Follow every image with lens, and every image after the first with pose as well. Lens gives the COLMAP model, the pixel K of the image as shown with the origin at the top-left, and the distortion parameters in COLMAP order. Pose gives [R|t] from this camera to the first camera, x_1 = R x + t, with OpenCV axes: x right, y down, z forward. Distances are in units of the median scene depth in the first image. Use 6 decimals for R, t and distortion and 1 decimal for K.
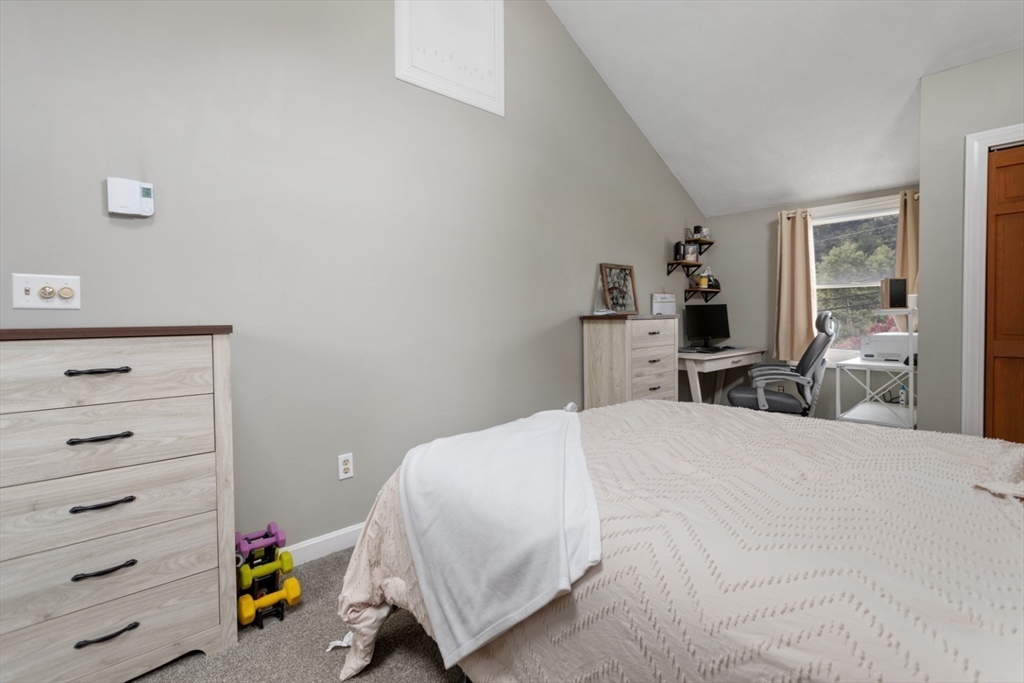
lens RADIAL K [[478.5, 0, 524.5], [0, 478.5, 315.6], [0, 0, 1]] dist [-0.000446, -0.000331]
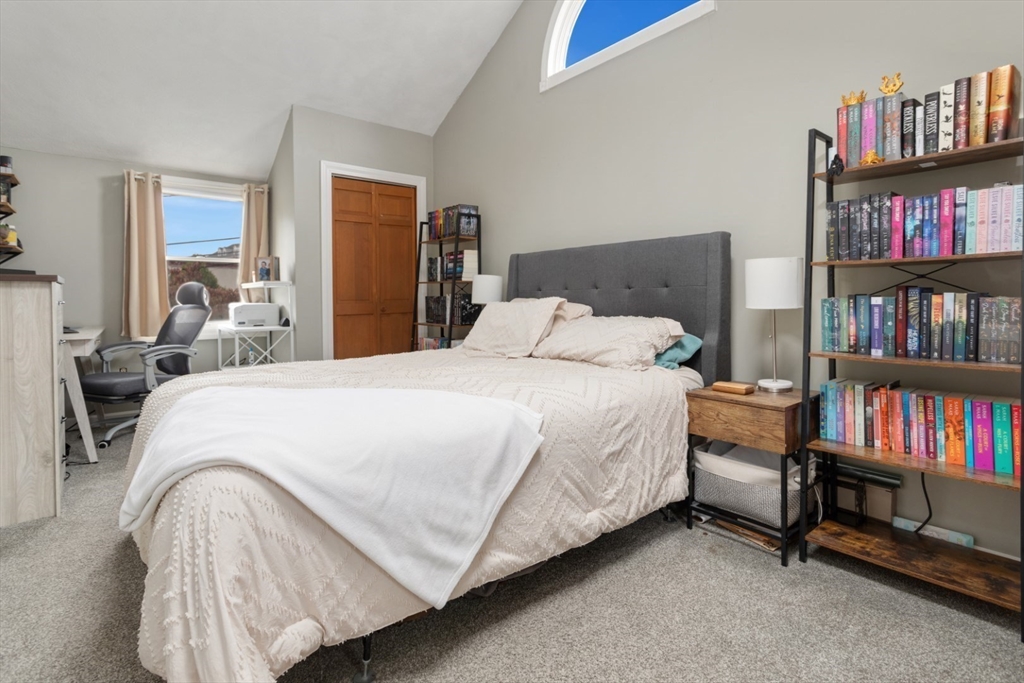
lens RADIAL K [[501.3, 0, 511.1], [0, 501.3, 307.1], [0, 0, 1]] dist [0.022179, 0.000137]
pose [[0.066777, -0.007797, 0.997737, -0.537282], [0.002001, 0.999969, 0.007680, 0.046804], [-0.997766, 0.001483, 0.066790, 0.349562]]
